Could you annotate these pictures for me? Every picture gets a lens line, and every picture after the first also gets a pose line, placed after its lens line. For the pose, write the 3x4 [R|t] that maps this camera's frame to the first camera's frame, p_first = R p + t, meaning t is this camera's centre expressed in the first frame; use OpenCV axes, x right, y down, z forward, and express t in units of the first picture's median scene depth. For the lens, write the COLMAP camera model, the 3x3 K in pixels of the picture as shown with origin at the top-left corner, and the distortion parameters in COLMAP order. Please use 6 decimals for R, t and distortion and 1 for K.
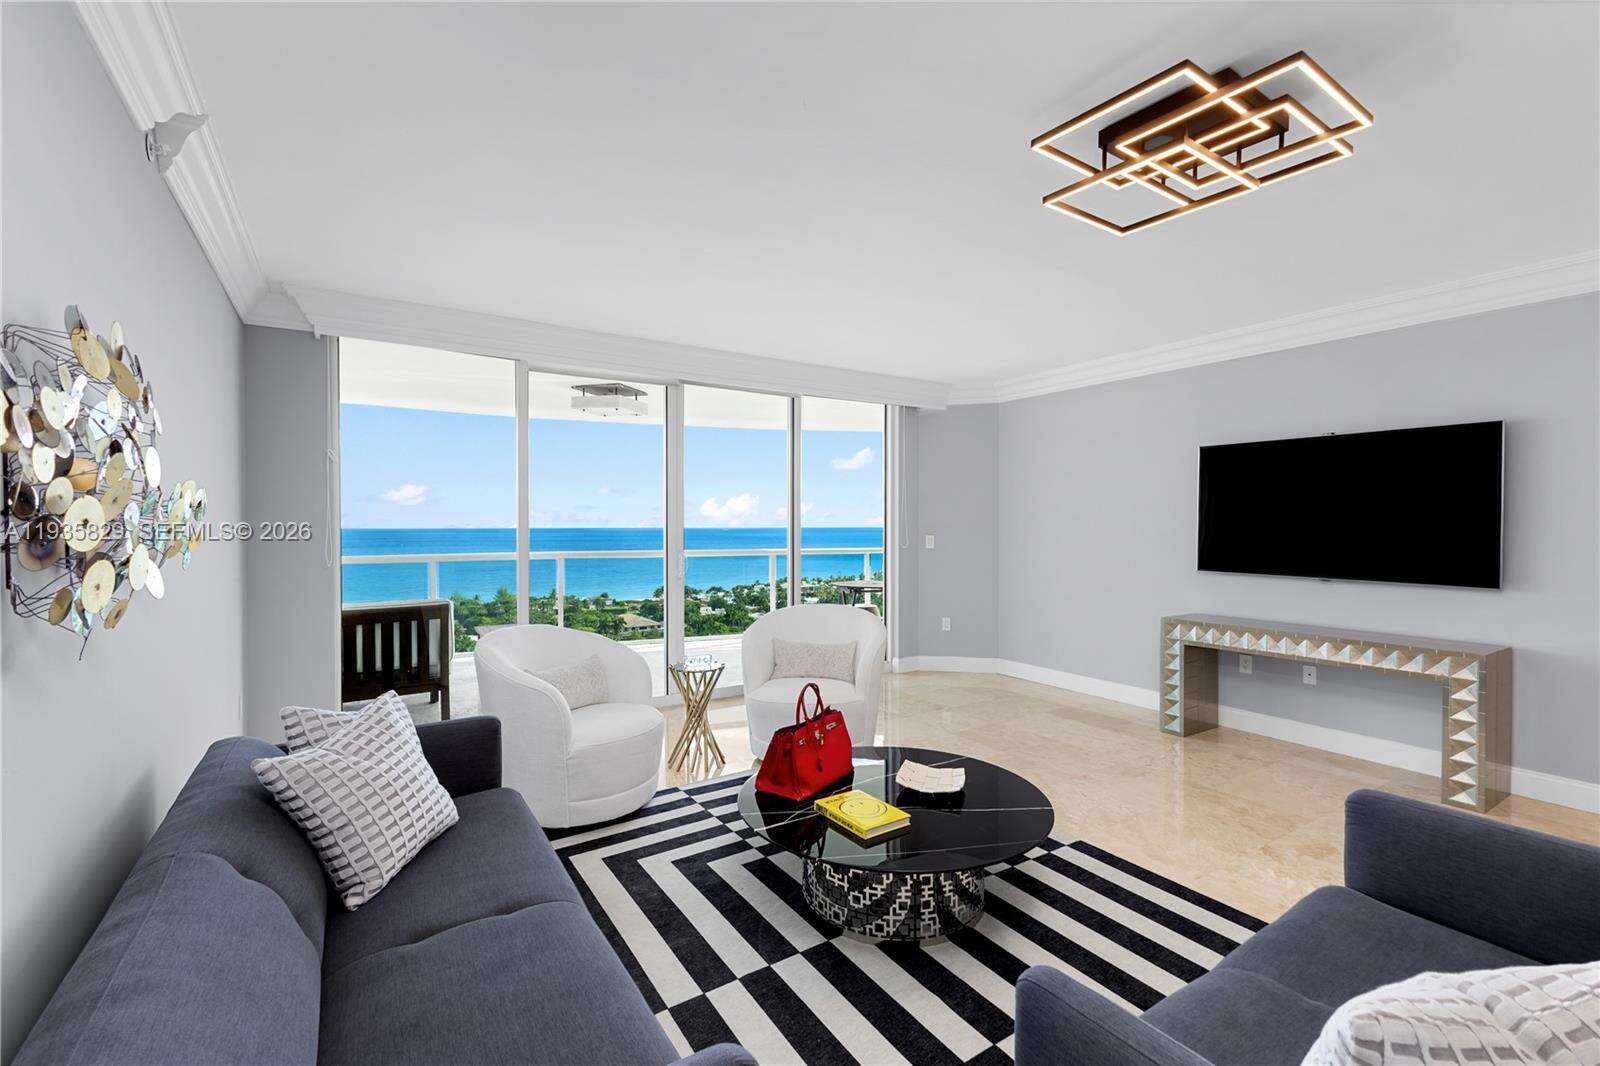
lens RADIAL K [[692.7, 0, 802.0], [0, 692.7, 527.3], [0, 0, 1]] dist [0.014155, -0.005493]
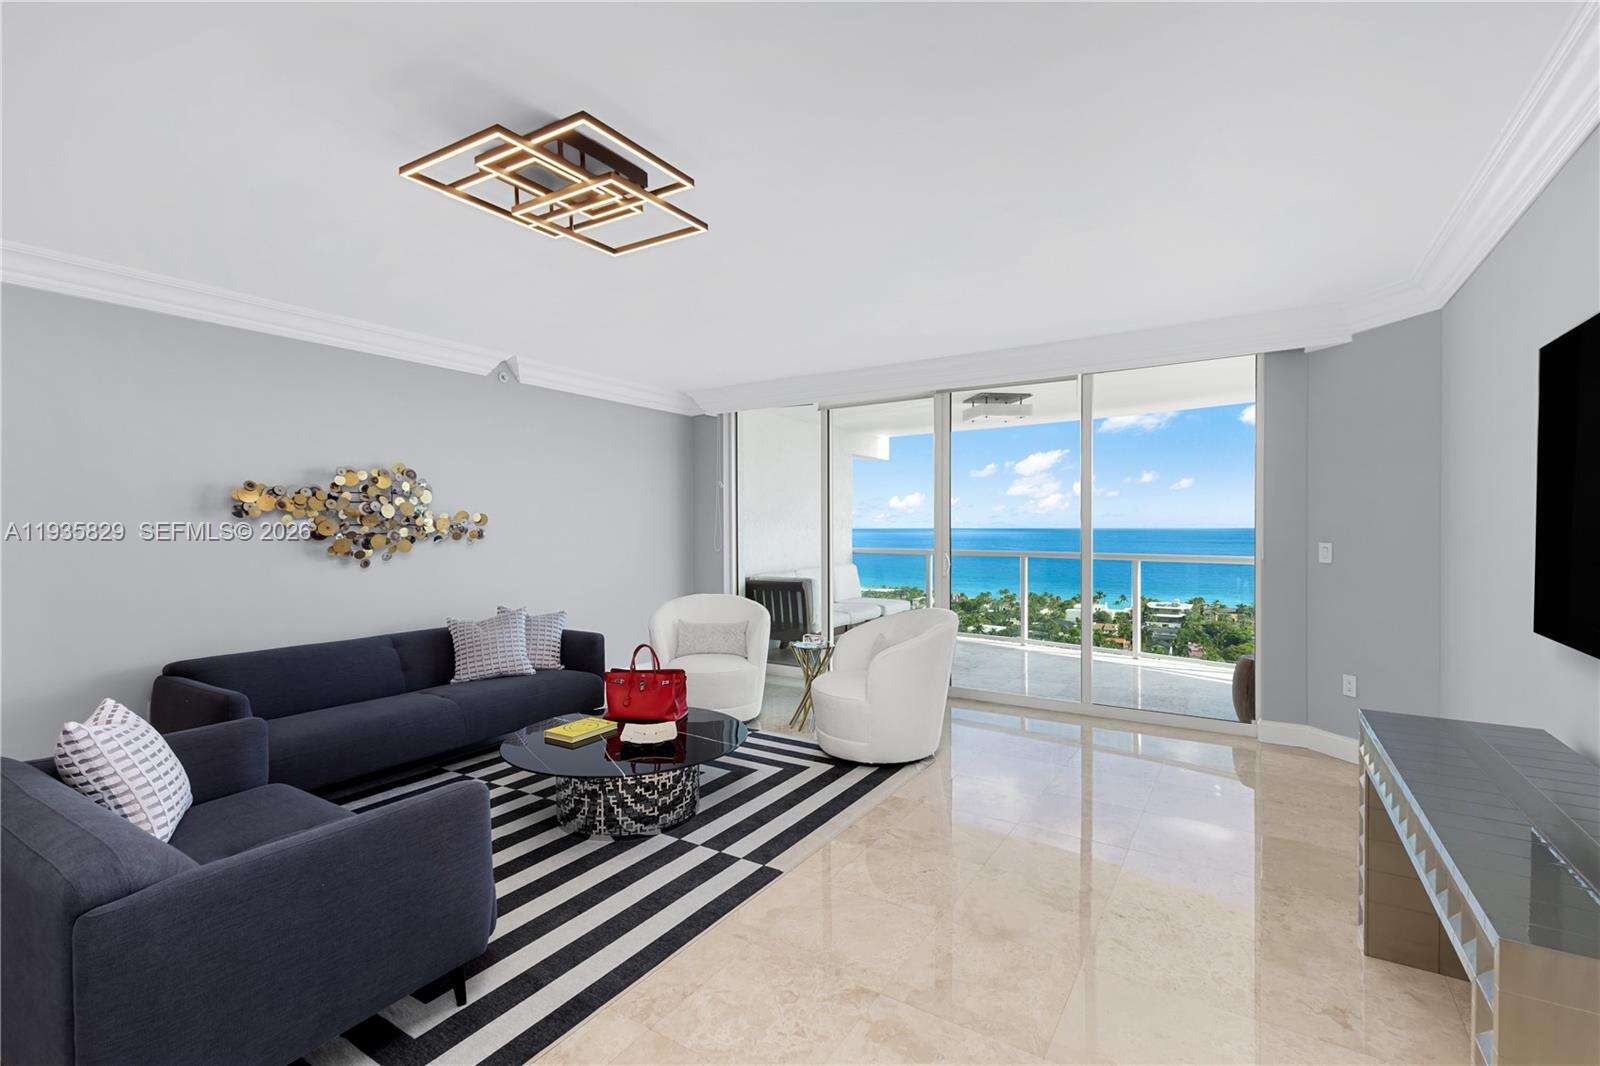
lens RADIAL K [[692.7, 0, 802.0], [0, 692.7, 527.3], [0, 0, 1]] dist [0.014155, -0.005493]
pose [[0.435851, 0.003839, -0.900011, 0.556491], [-0.003166, 0.999991, 0.002733, -0.002711], [0.900013, 0.001658, 0.435859, 0.284982]]
